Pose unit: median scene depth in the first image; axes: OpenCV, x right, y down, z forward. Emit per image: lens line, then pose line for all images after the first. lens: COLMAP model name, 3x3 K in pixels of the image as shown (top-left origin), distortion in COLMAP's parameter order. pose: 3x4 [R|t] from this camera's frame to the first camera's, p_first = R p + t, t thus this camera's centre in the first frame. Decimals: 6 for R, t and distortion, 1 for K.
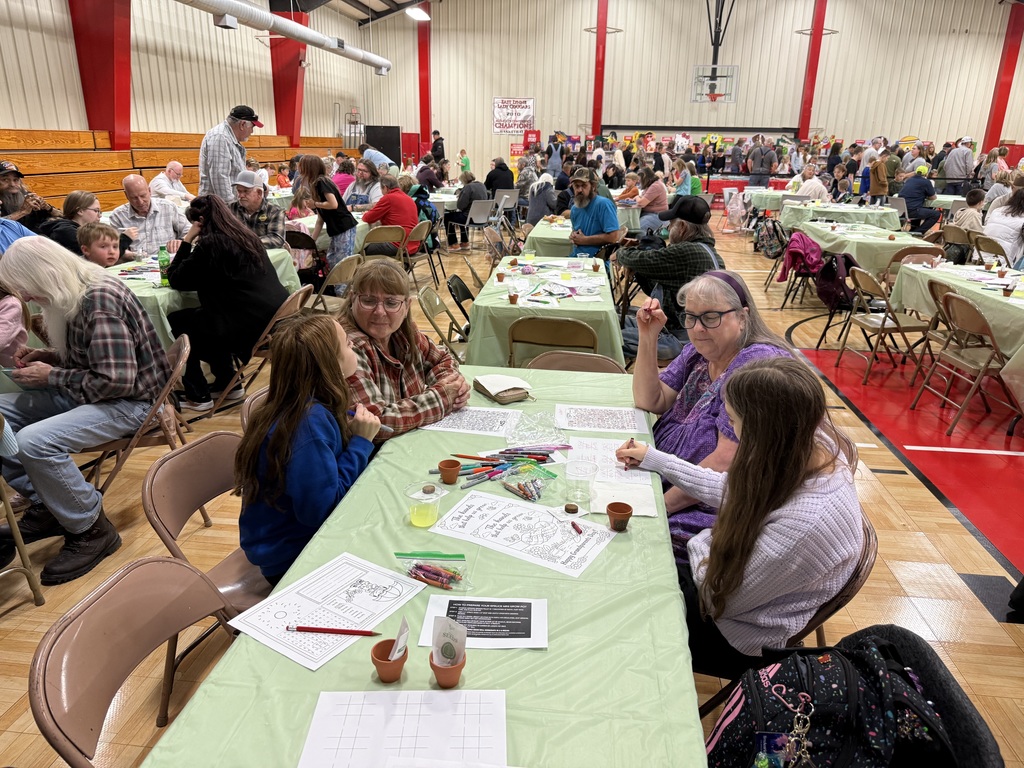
lens RADIAL K [[729.3, 0, 519.7], [0, 729.3, 383.1], [0, 0, 1]] dist [0.025685, -0.032632]
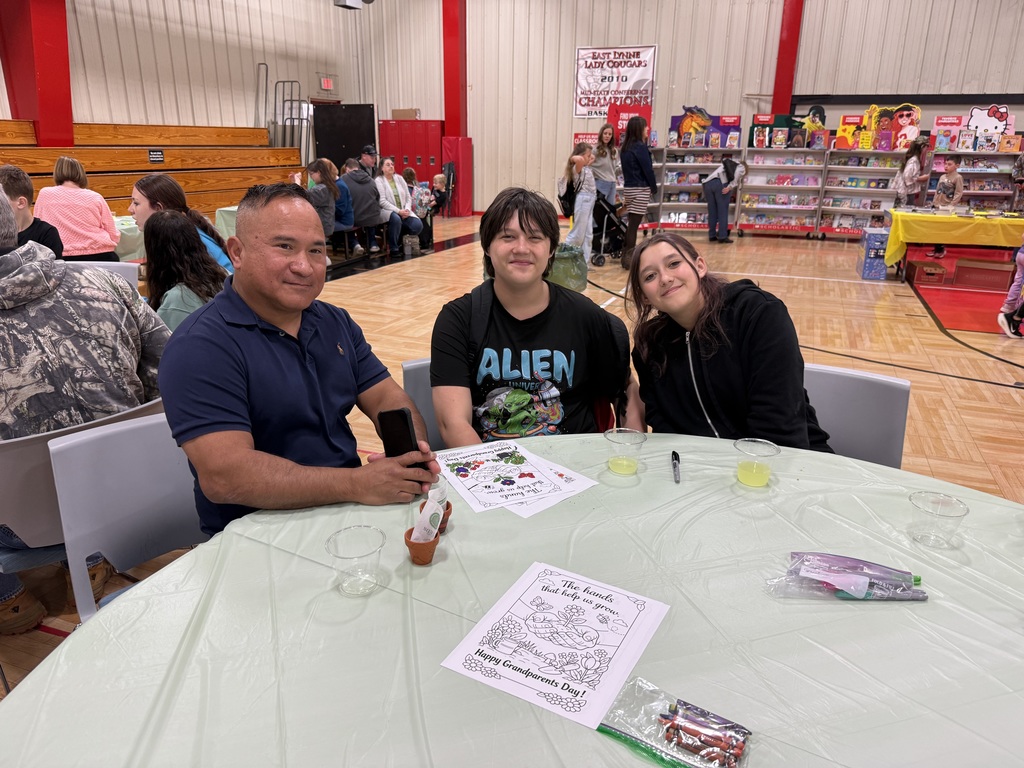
lens RADIAL K [[744.4, 0, 512.0], [0, 744.4, 384.0], [0, 0, 1]] dist [-0.007779, 0.000221]
pose [[0.964137, 0.072659, -0.255265, 0.075876], [-0.074108, 0.997242, 0.003952, -0.161268], [0.254848, 0.015106, 0.966863, 0.513071]]
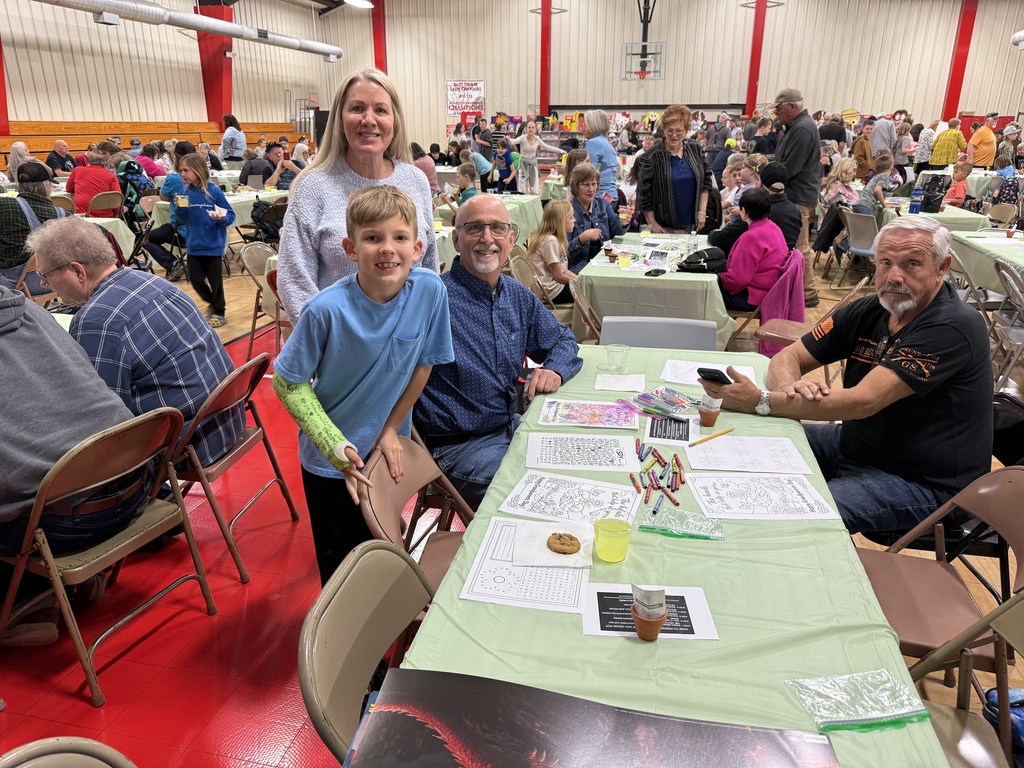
lens RADIAL K [[734.3, 0, 515.3], [0, 734.3, 384.8], [0, 0, 1]] dist [0.005041, -0.008127]
pose [[0.993640, 0.019509, -0.110898, 0.194744], [-0.017236, 0.999622, 0.021419, 0.013082], [0.111274, -0.019372, 0.993601, -0.022239]]
